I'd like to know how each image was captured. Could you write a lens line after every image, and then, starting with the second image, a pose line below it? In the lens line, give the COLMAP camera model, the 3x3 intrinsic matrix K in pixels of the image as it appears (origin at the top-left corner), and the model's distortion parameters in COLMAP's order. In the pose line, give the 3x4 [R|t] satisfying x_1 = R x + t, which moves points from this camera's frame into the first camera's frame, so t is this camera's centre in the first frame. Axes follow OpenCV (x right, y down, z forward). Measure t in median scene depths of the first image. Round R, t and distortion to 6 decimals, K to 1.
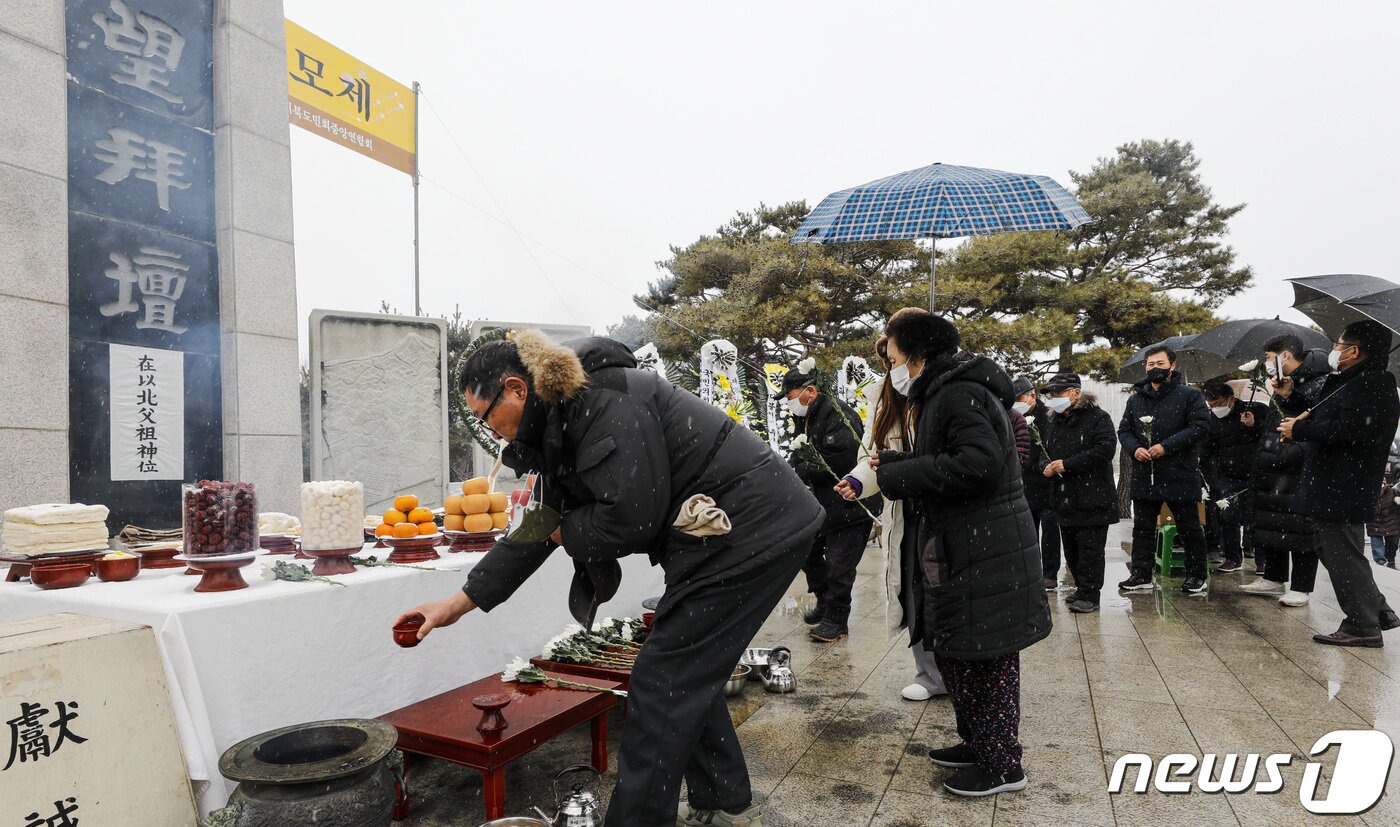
lens RADIAL K [[730.0, 0, 702.6], [0, 730.0, 469.1], [0, 0, 1]] dist [-0.042870, 0.020422]
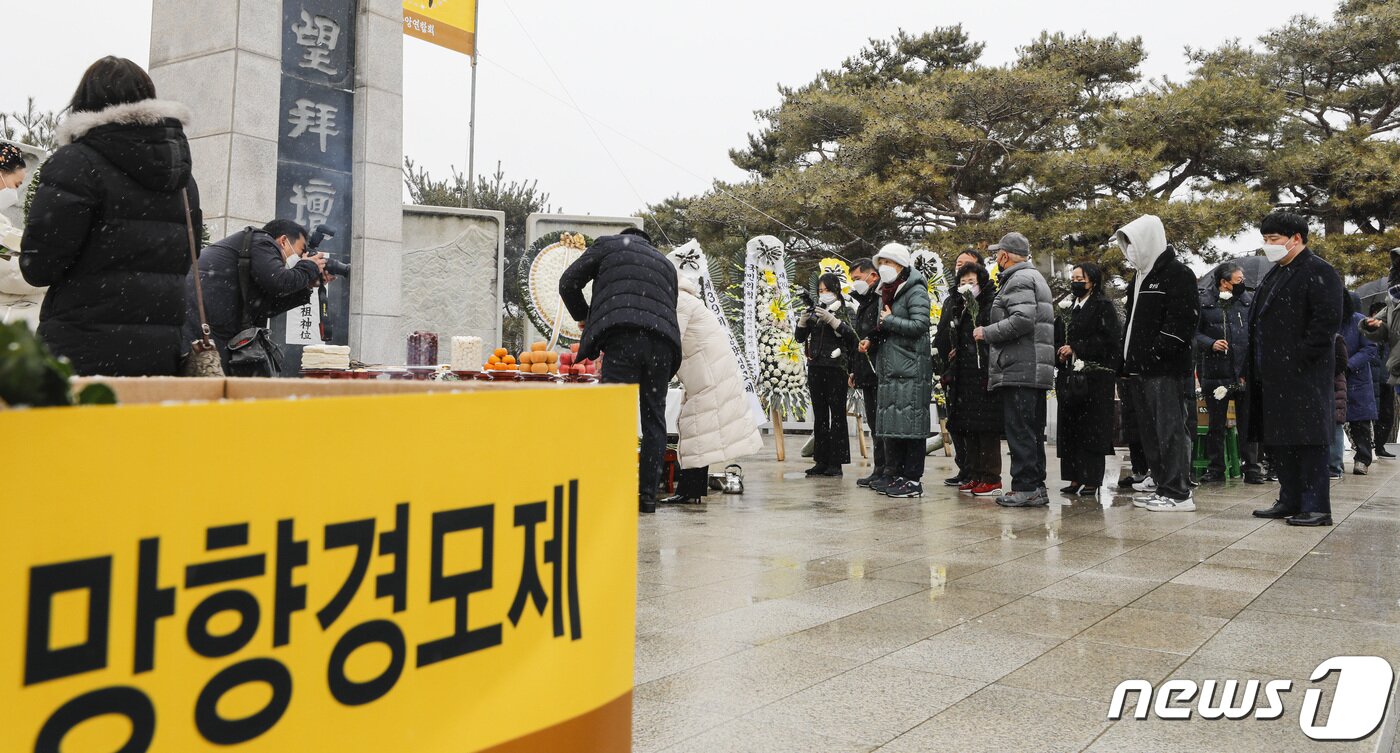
lens RADIAL K [[1165.9, 0, 701.9], [0, 1165.9, 314.6], [0, 0, 1]] dist [0.007452, 0.006918]
pose [[0.990282, 0.020622, -0.137534, 0.170589], [-0.030482, 0.997083, -0.069977, 0.051960], [0.135690, 0.073489, 0.988022, -0.644107]]
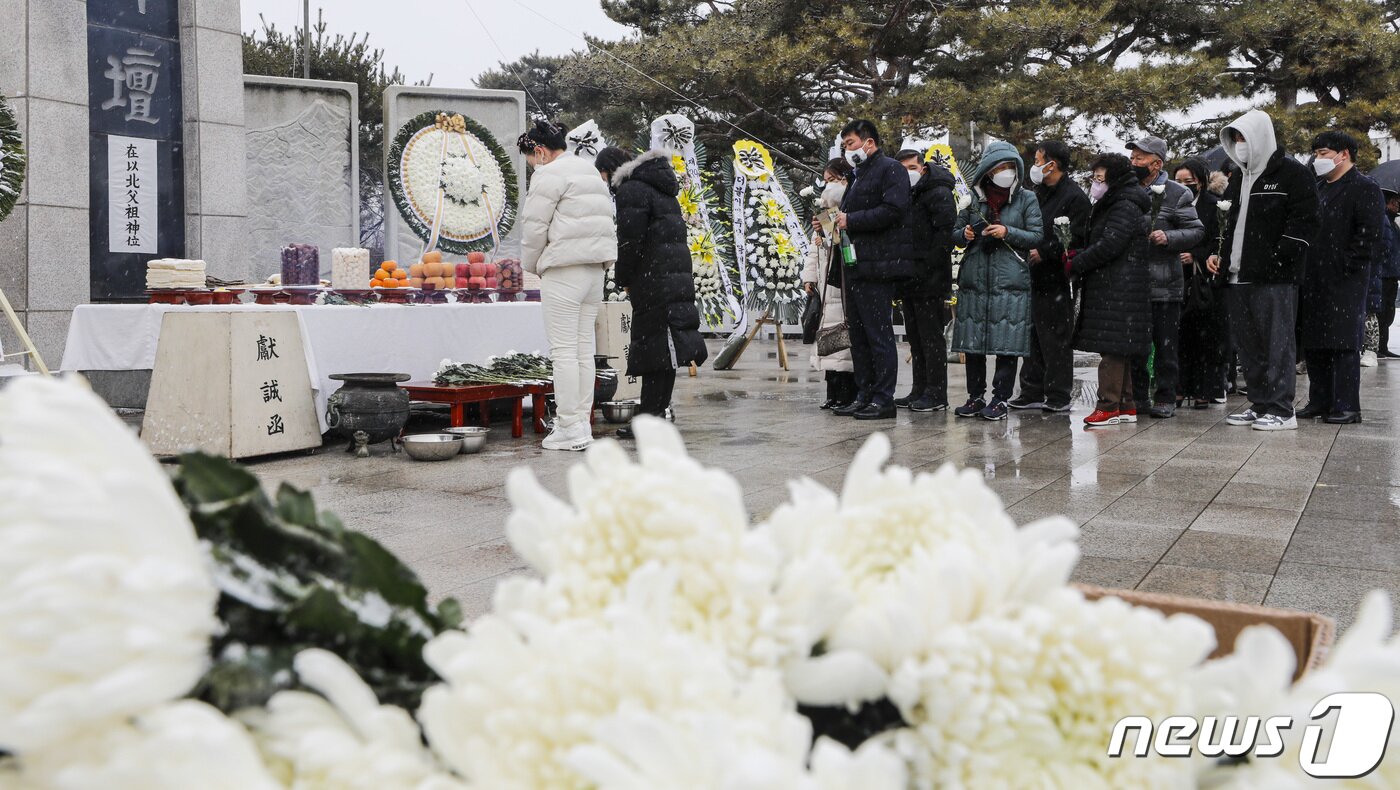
lens RADIAL K [[1356.6, 0, 699.9], [0, 1356.6, 339.7], [0, 0, 1]] dist [0.030585, 0.008263]
pose [[0.999354, 0.020333, -0.029634, 0.114750], [-0.019210, 0.999105, 0.037695, 0.030590], [0.030374, -0.037102, 0.998850, -0.655795]]
